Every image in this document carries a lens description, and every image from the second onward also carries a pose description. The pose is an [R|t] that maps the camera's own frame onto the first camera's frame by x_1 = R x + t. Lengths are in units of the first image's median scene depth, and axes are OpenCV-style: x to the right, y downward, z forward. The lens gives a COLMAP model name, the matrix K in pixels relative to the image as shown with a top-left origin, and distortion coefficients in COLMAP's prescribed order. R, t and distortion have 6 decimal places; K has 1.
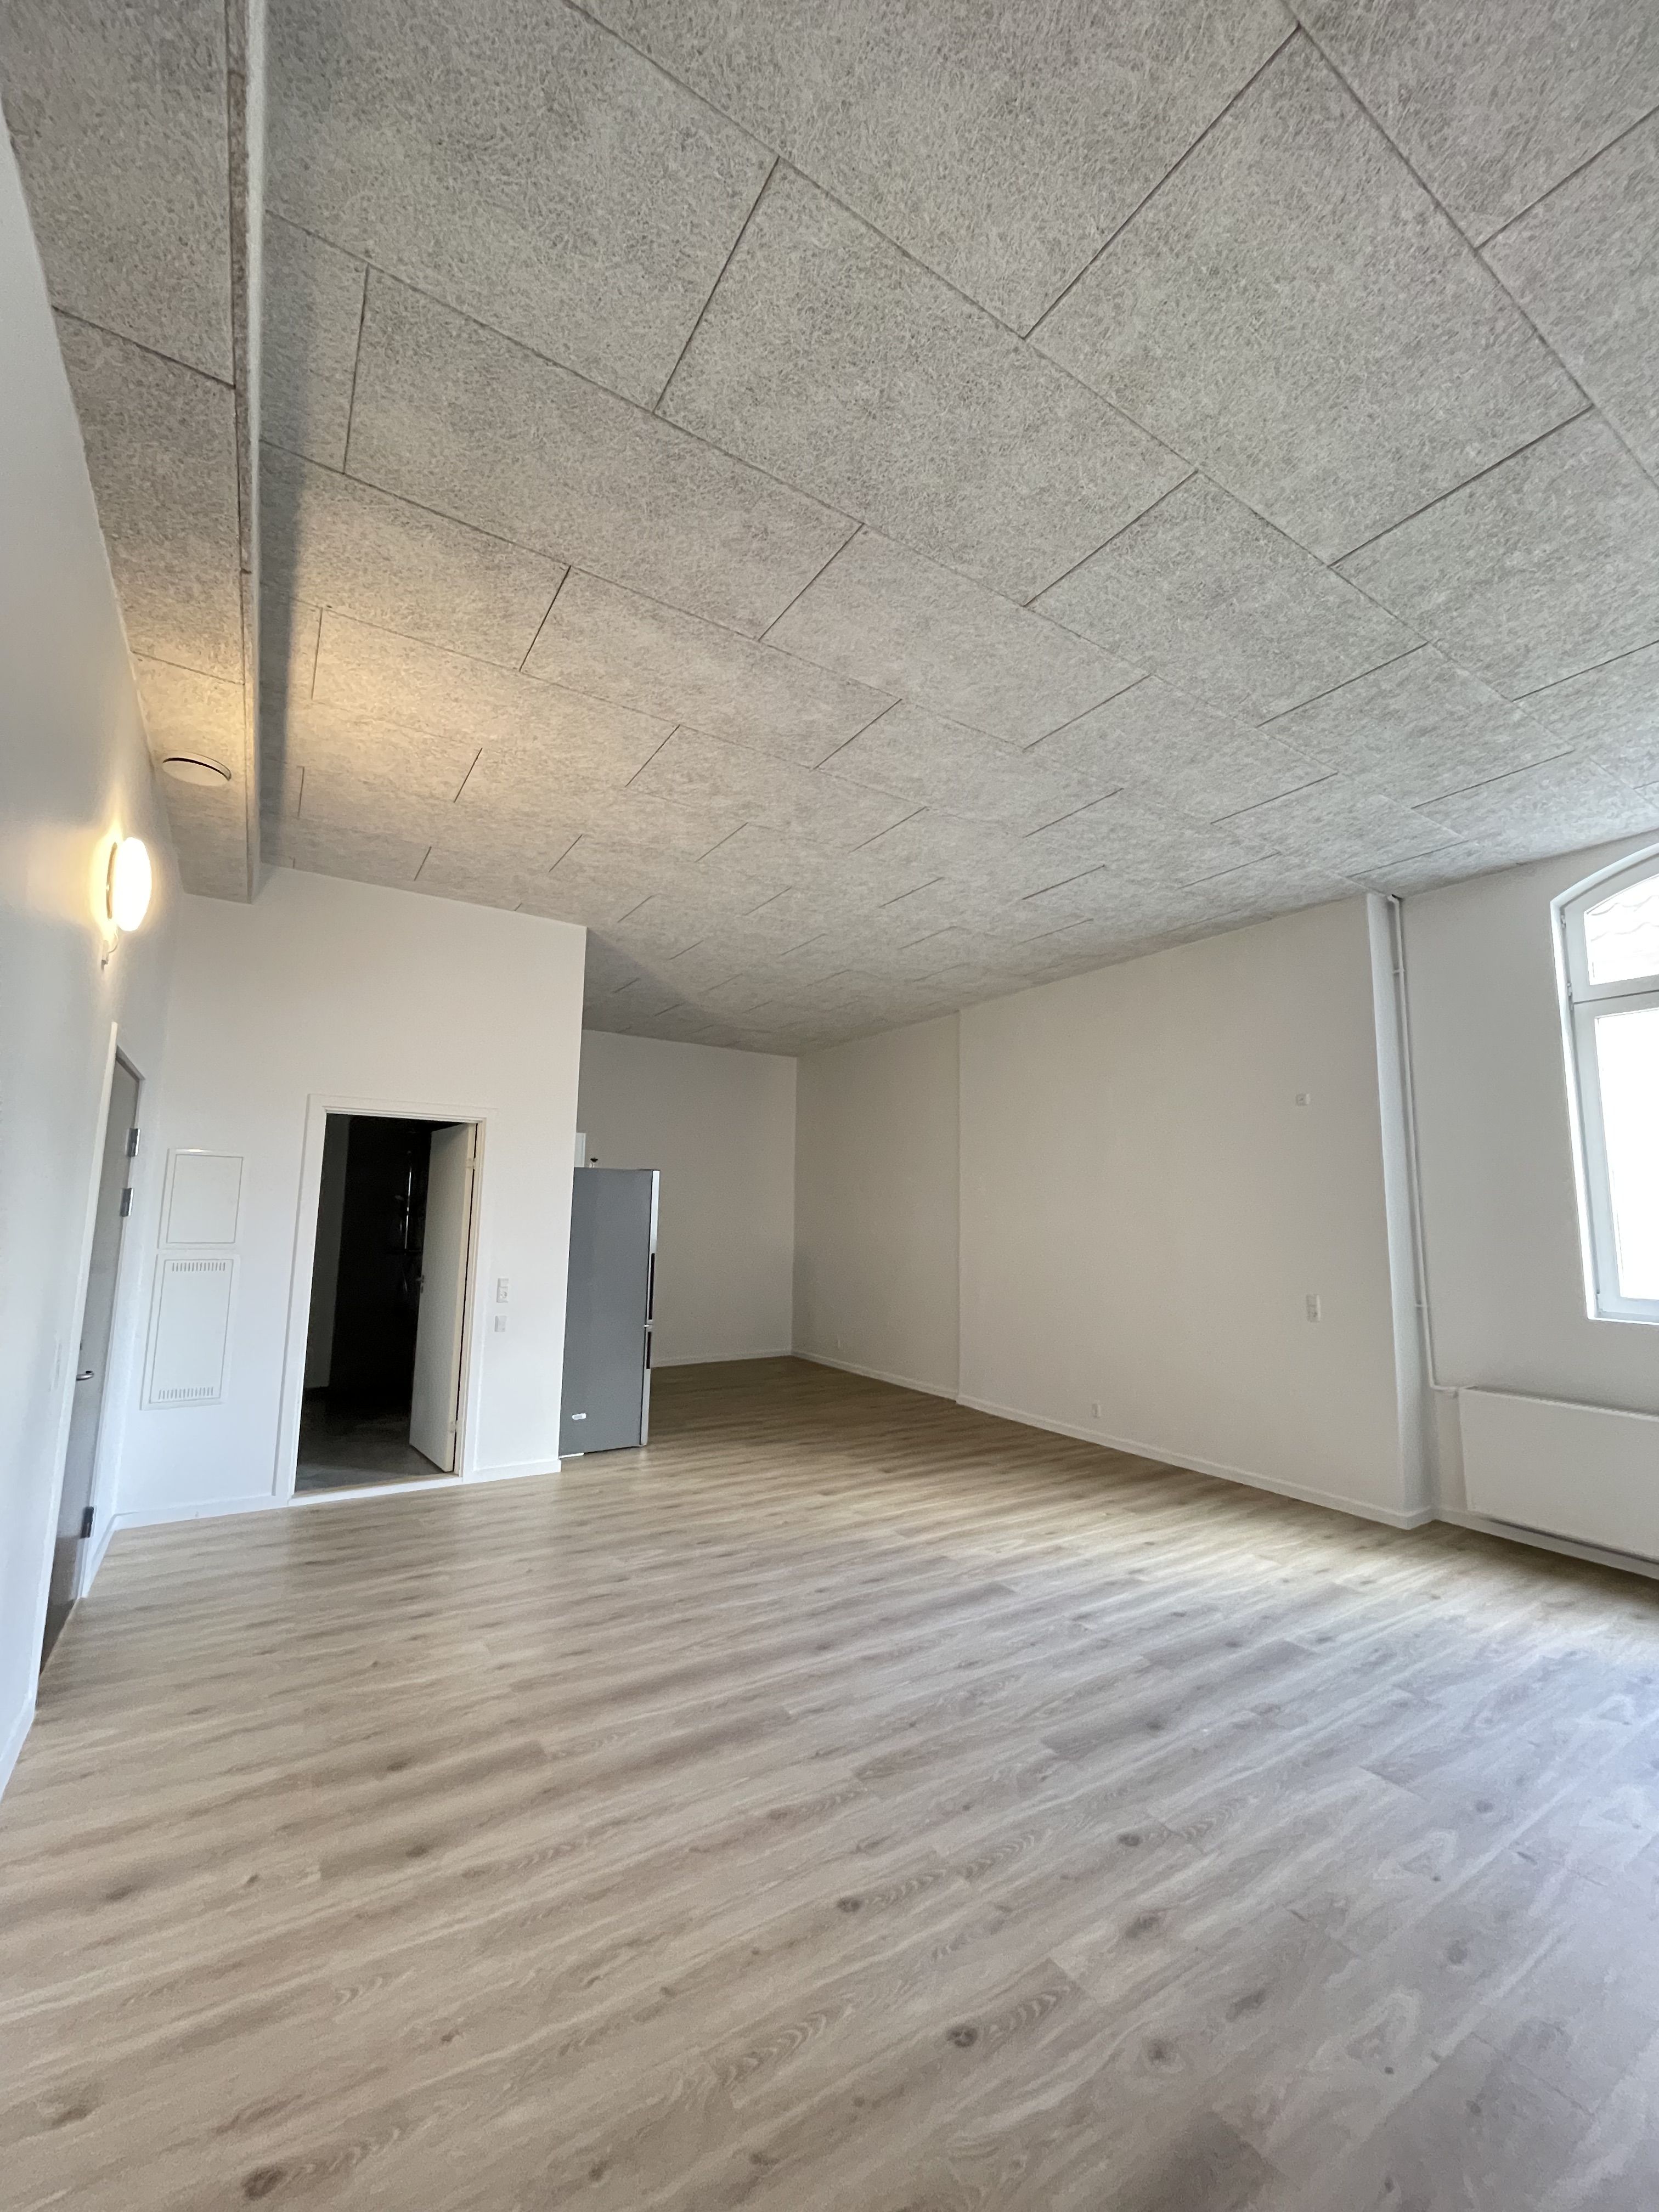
lens RADIAL K [[885.5, 0, 821.9], [0, 885.5, 1105.6], [0, 0, 1]] dist [-0.001551, -0.000023]
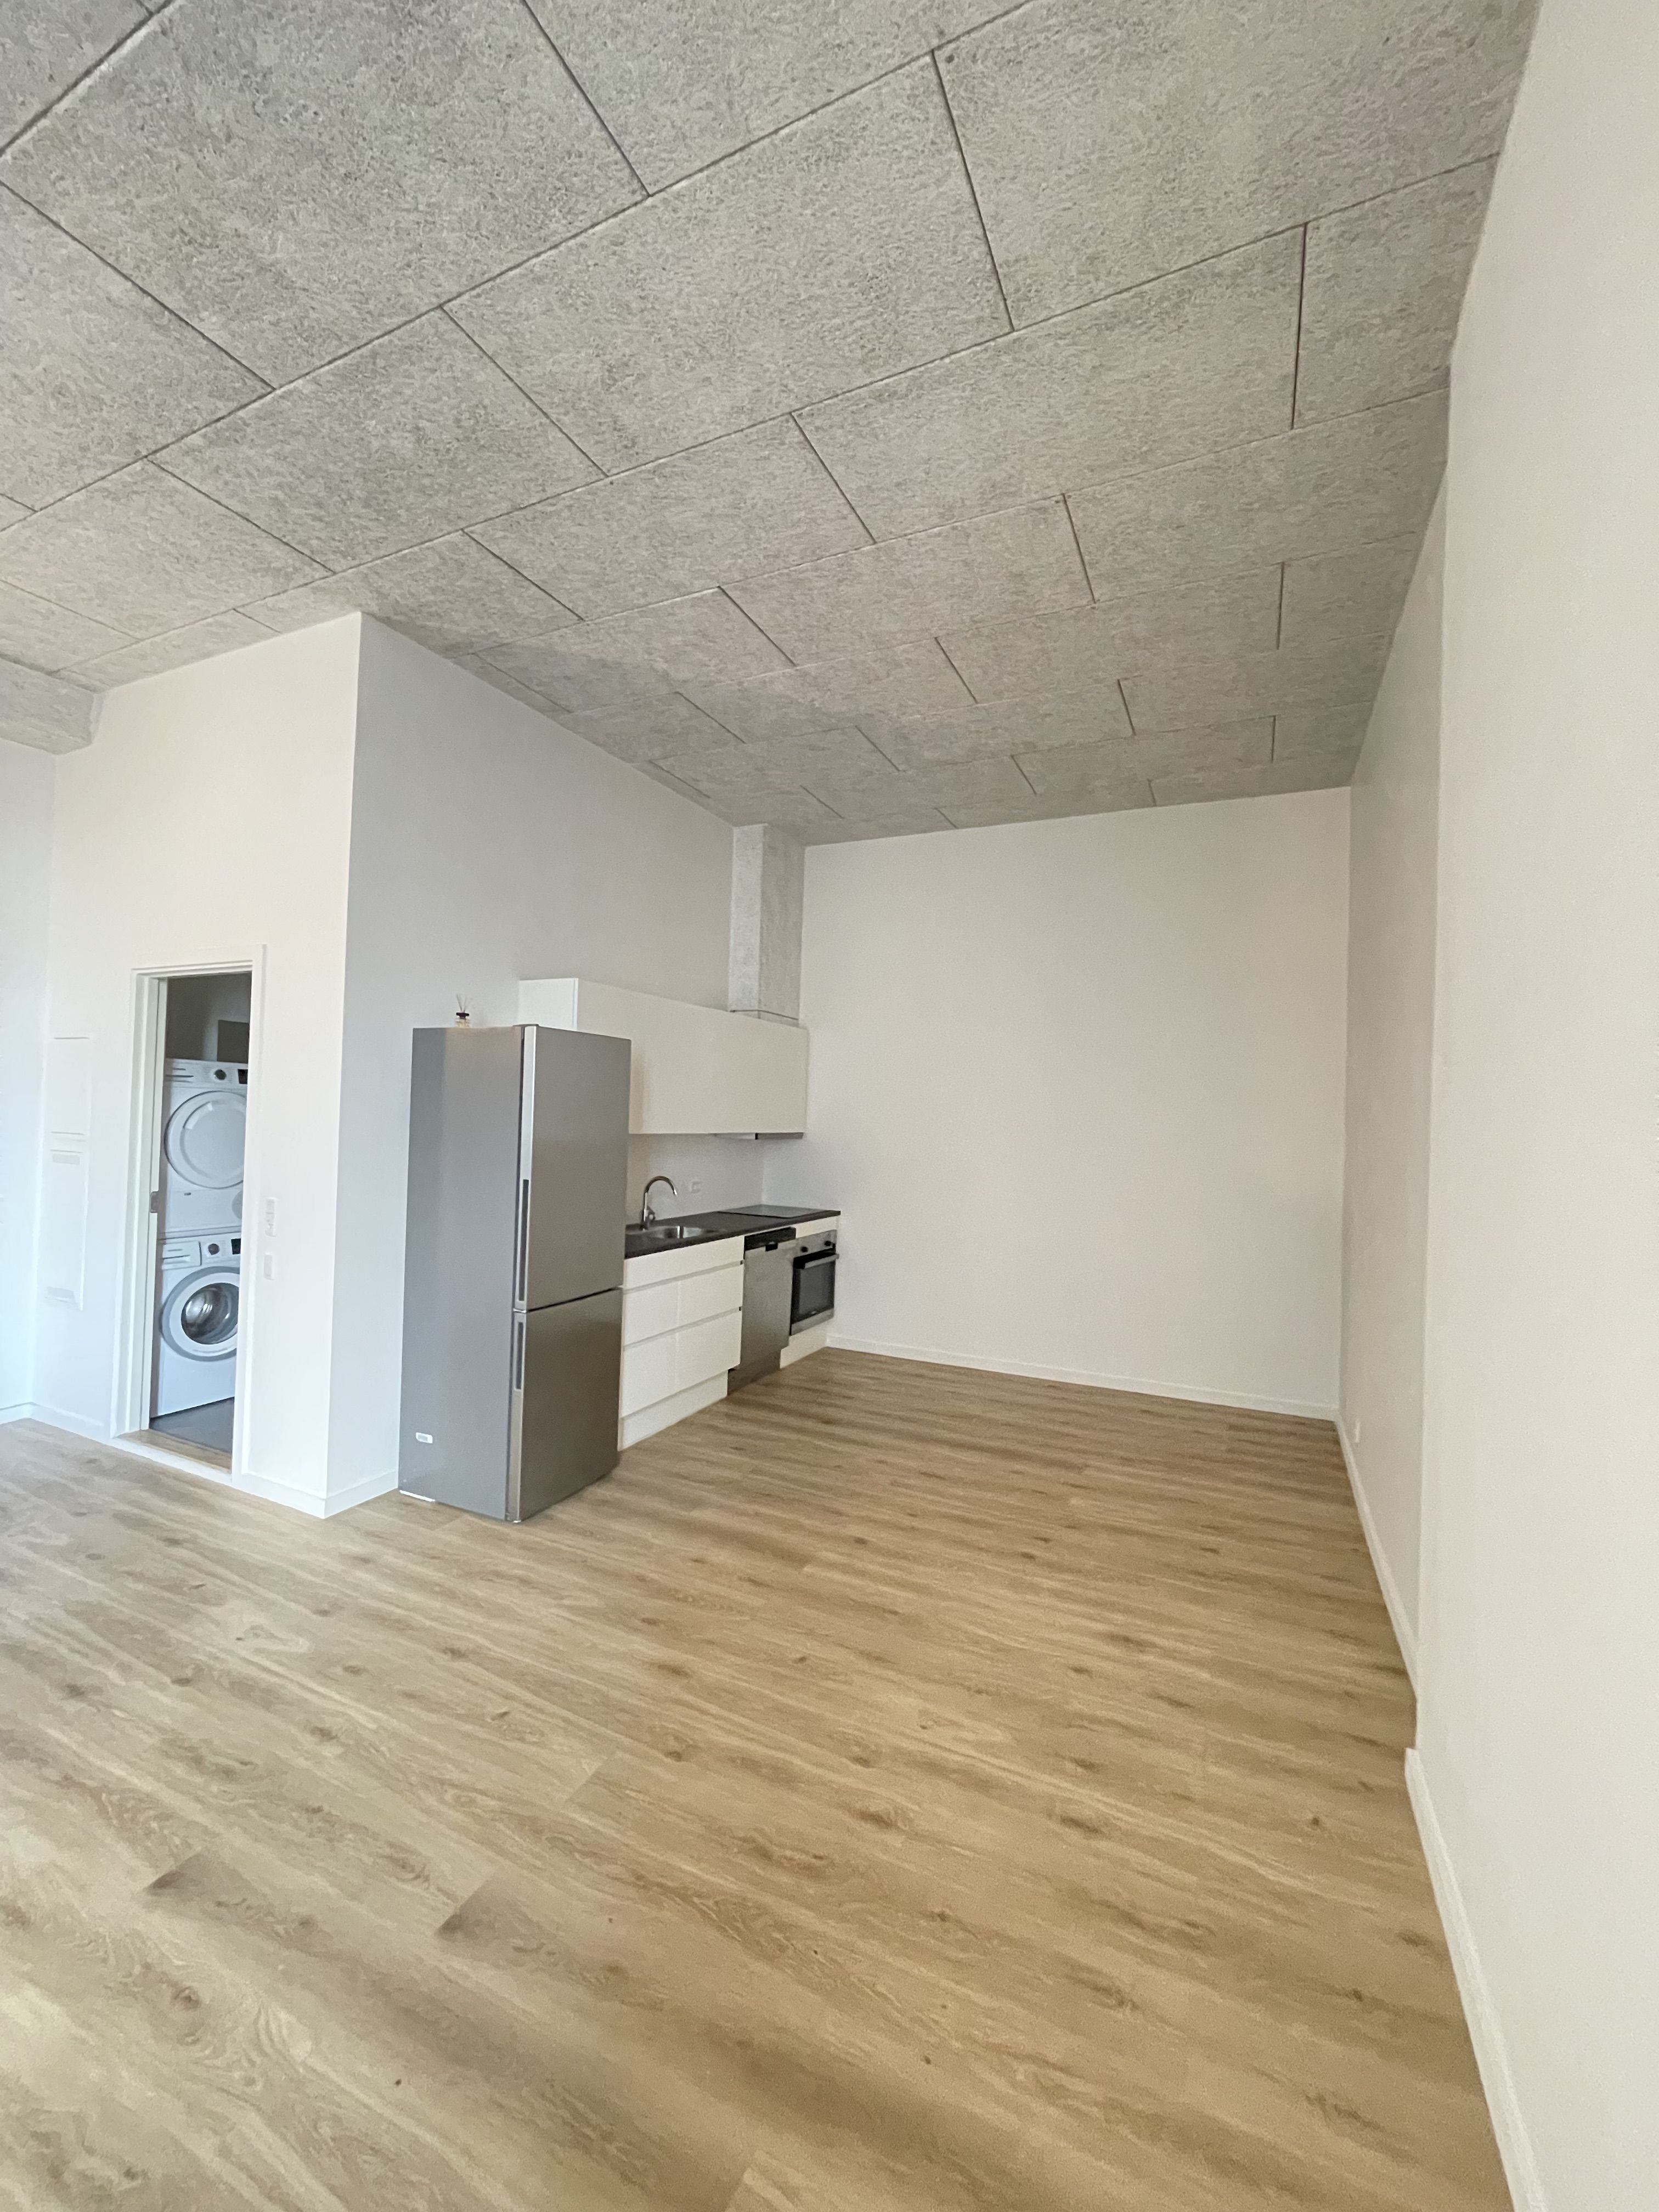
lens RADIAL K [[885.5, 0, 821.9], [0, 885.5, 1105.6], [0, 0, 1]] dist [-0.001551, -0.000023]
pose [[0.528207, -0.009765, -0.849060, 0.619656], [0.084819, 0.995539, 0.041317, 0.196555], [0.844869, -0.093840, 0.526679, 1.492521]]
